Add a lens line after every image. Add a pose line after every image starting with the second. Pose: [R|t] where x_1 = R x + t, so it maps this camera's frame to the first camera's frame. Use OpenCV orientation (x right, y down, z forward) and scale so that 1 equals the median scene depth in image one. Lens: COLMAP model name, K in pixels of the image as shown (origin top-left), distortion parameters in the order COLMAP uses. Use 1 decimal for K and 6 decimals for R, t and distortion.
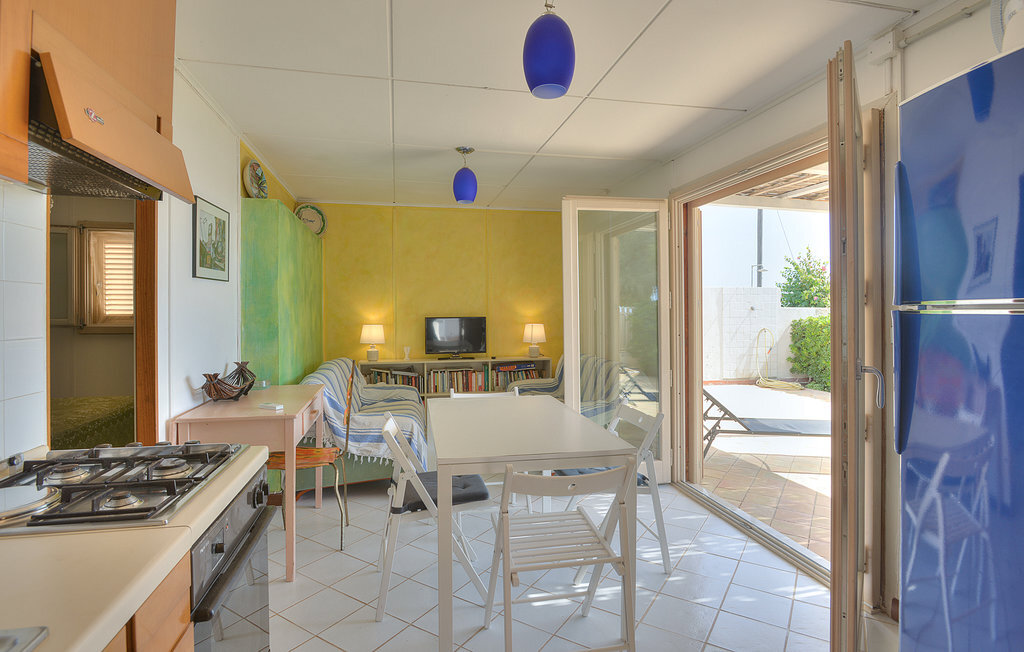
lens RADIAL K [[523.5, 0, 502.1], [0, 523.5, 312.3], [0, 0, 1]] dist [-0.003768, -0.001040]
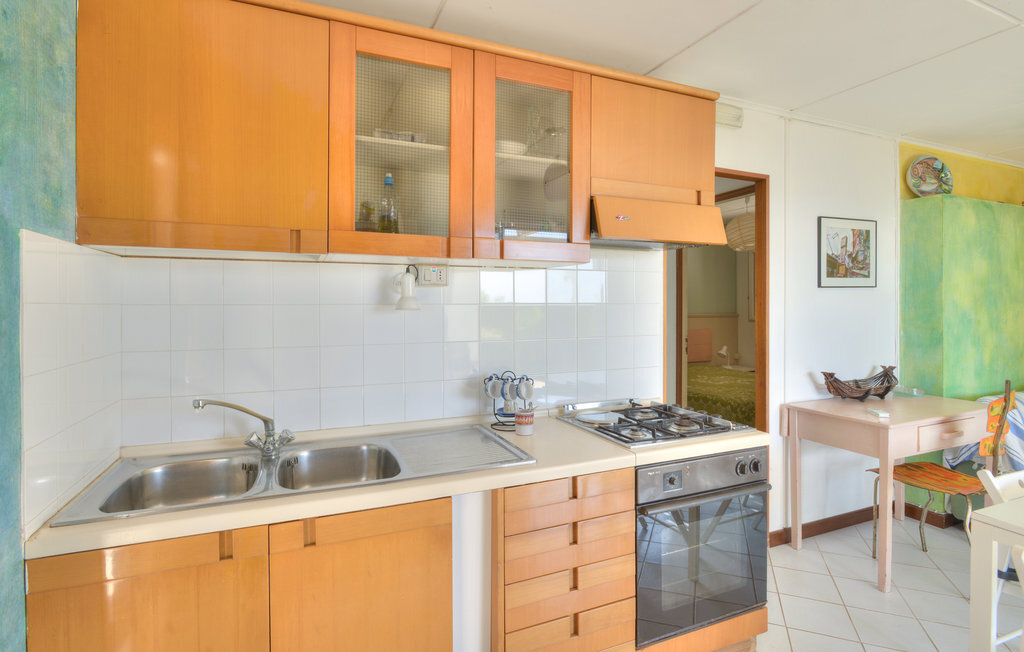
lens RADIAL K [[489.7, 0, 508.7], [0, 489.7, 306.8], [0, 0, 1]] dist [-0.000222, 0.000660]
pose [[0.218796, 0.002016, -0.975769, 0.164819], [-0.000414, 0.999998, 0.001973, -0.013243], [0.975771, -0.000028, 0.218796, 0.047659]]
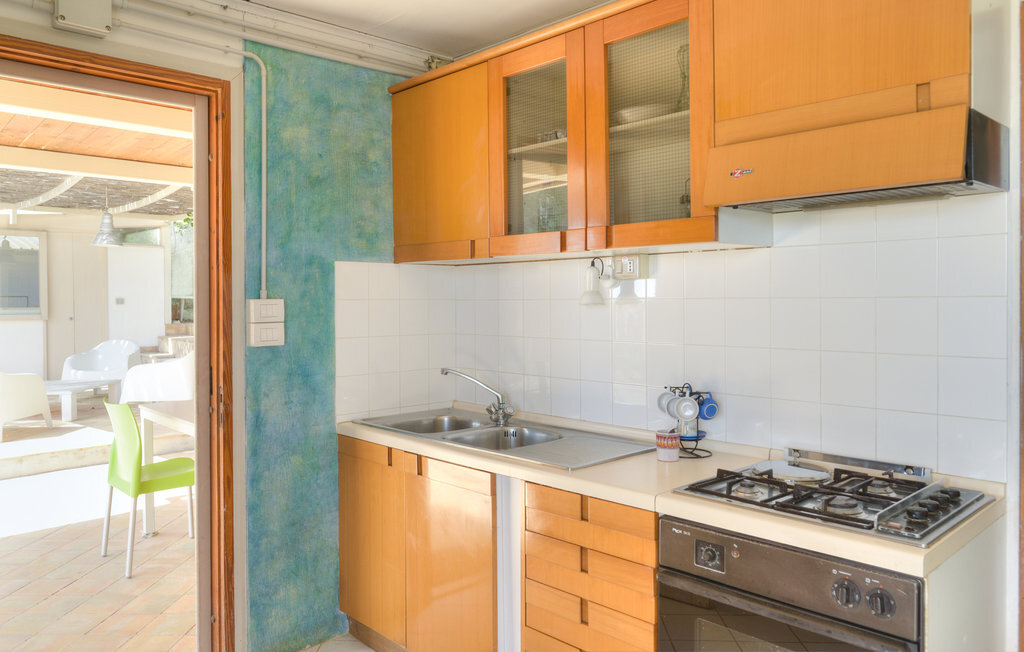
lens RADIAL K [[754.6, 0, 512.5], [0, 754.6, 316.2], [0, 0, 1]] dist [-0.001476, 0.000294]
pose [[-0.835126, 0.011698, -0.549934, 0.135218], [0.000294, 0.999783, 0.020820, -0.013847], [0.550058, 0.017226, -0.834949, 0.478436]]
